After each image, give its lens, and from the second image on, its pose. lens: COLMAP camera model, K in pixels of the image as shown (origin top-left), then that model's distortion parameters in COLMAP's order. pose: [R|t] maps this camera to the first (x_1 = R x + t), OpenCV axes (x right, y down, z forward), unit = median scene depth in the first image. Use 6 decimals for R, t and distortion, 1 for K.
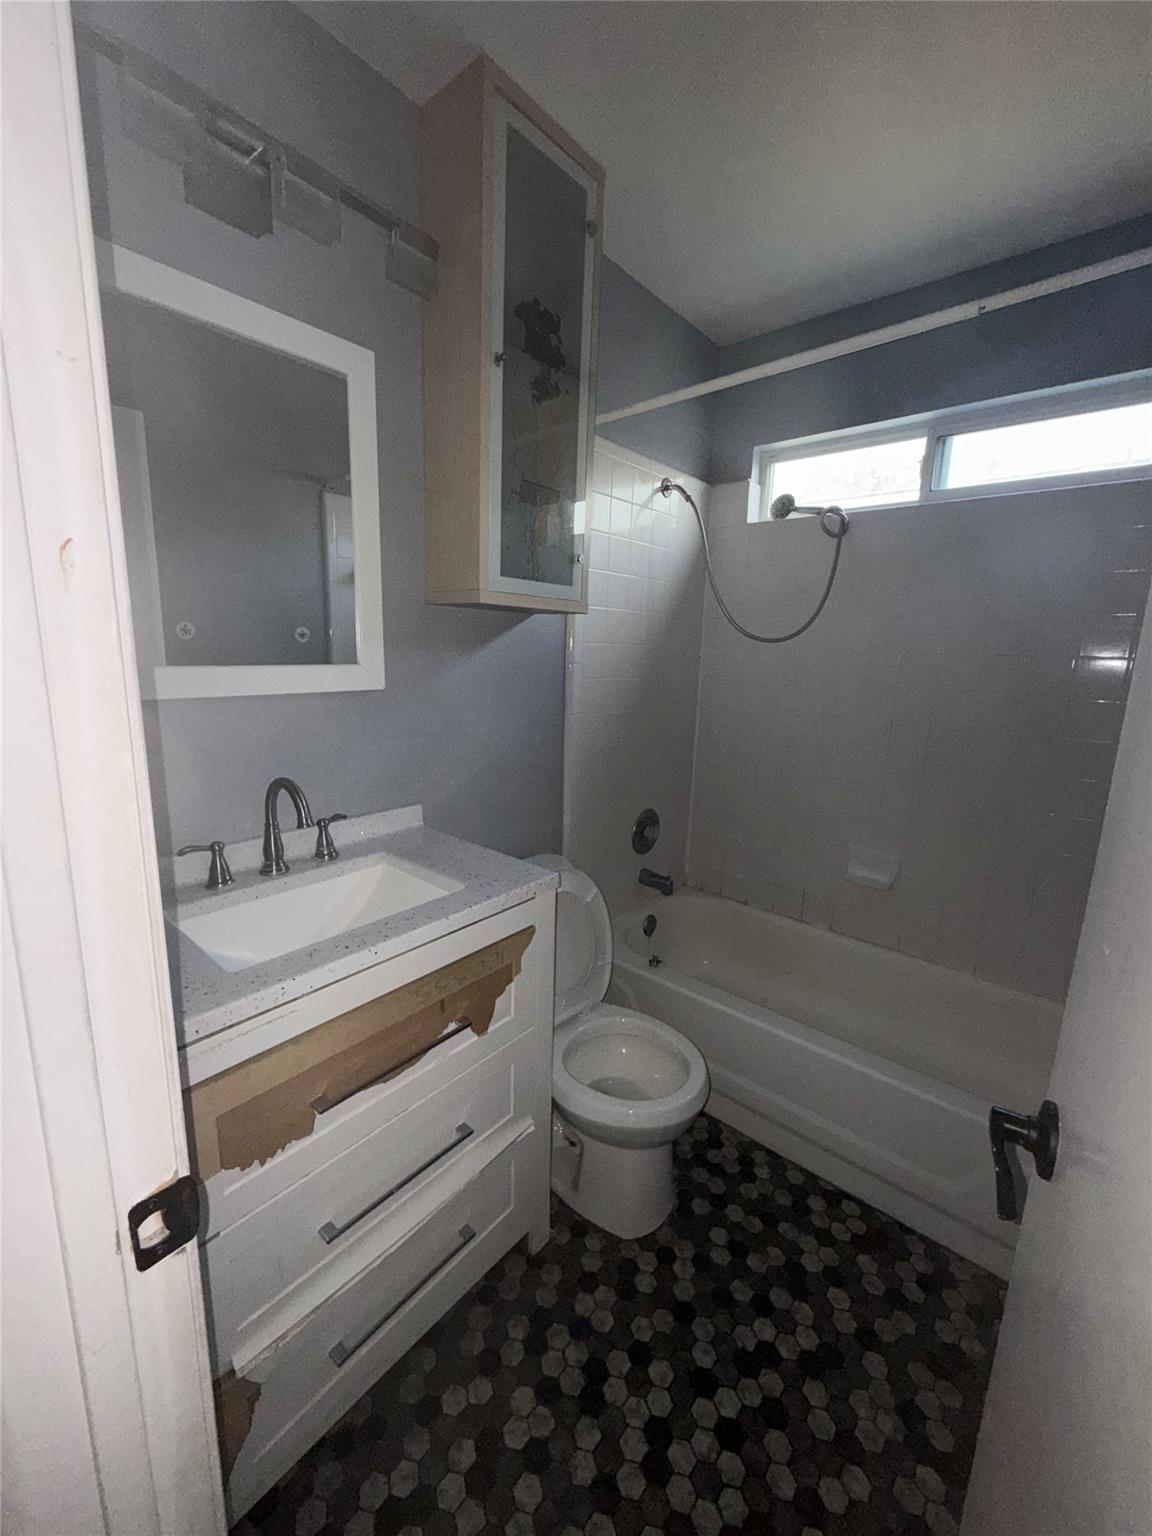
lens RADIAL K [[611.4, 0, 575.7], [0, 611.4, 761.7], [0, 0, 1]] dist [0.000501, -0.000092]
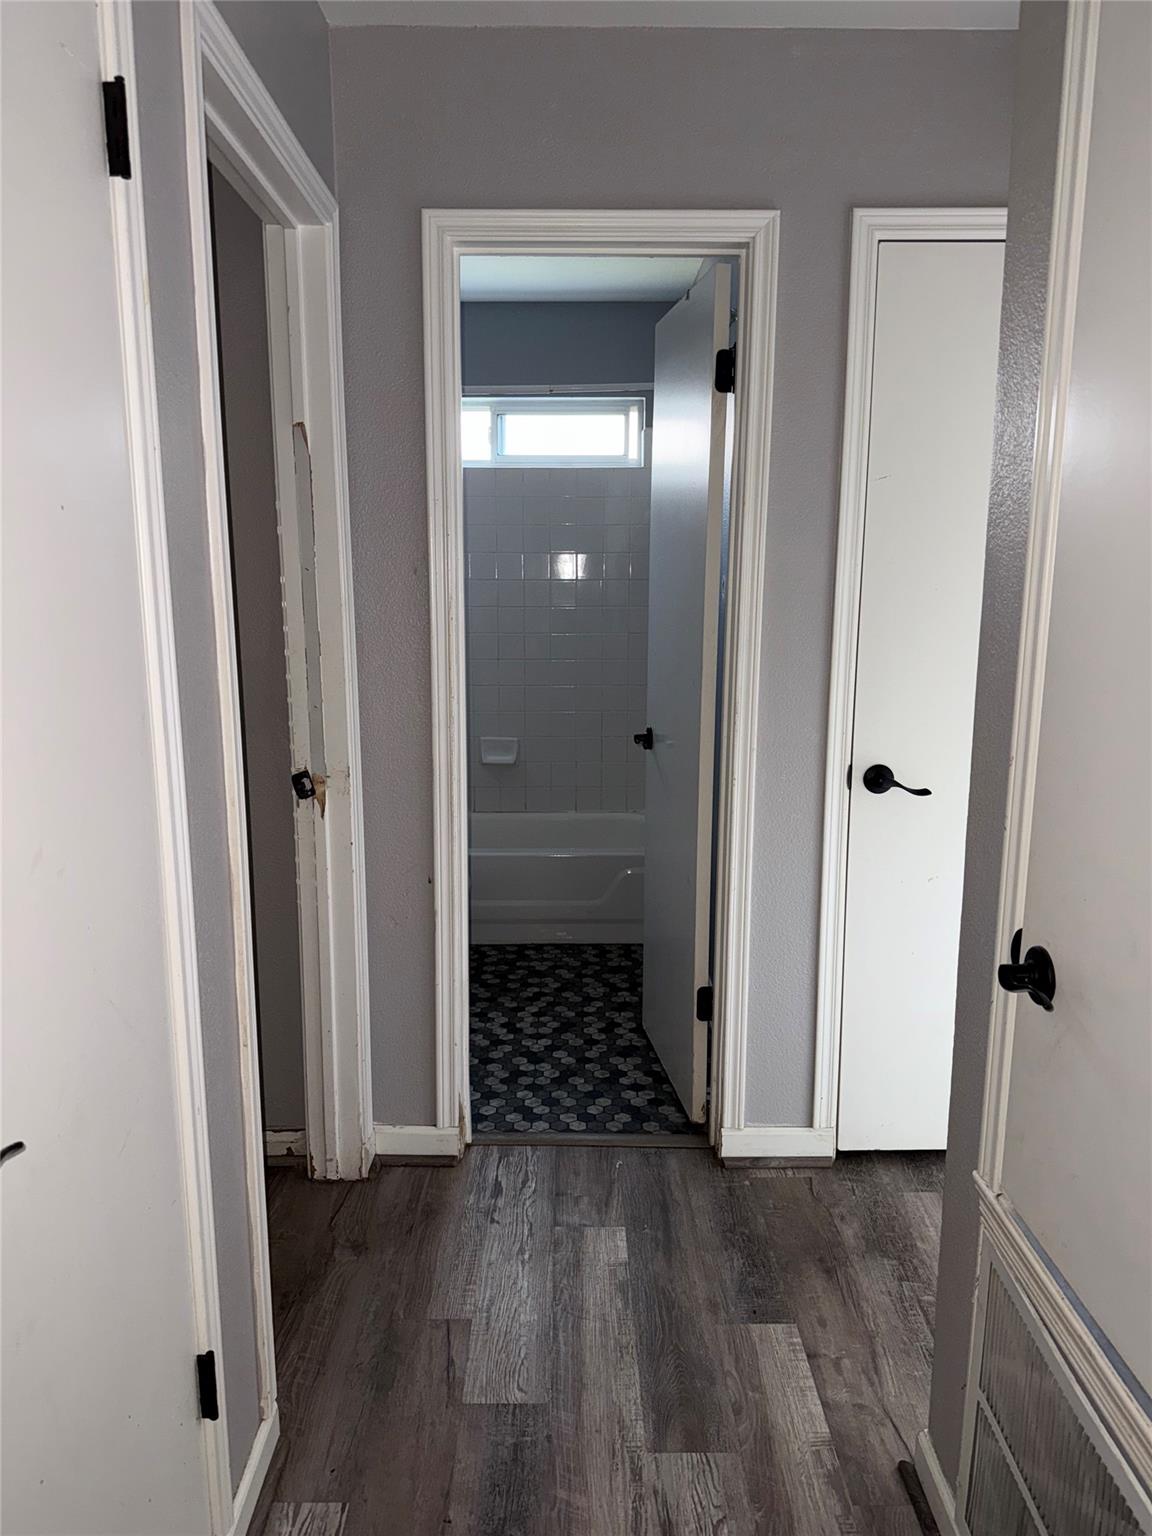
lens RADIAL K [[1068.0, 0, 573.1], [0, 1068.0, 769.7], [0, 0, 1]] dist [0.000490, 0.000010]
pose [[0.754278, -0.134333, 0.642666, -1.402574], [0.131936, 0.989890, 0.052061, 0.195453], [-0.643162, 0.045522, 0.764376, -1.326360]]
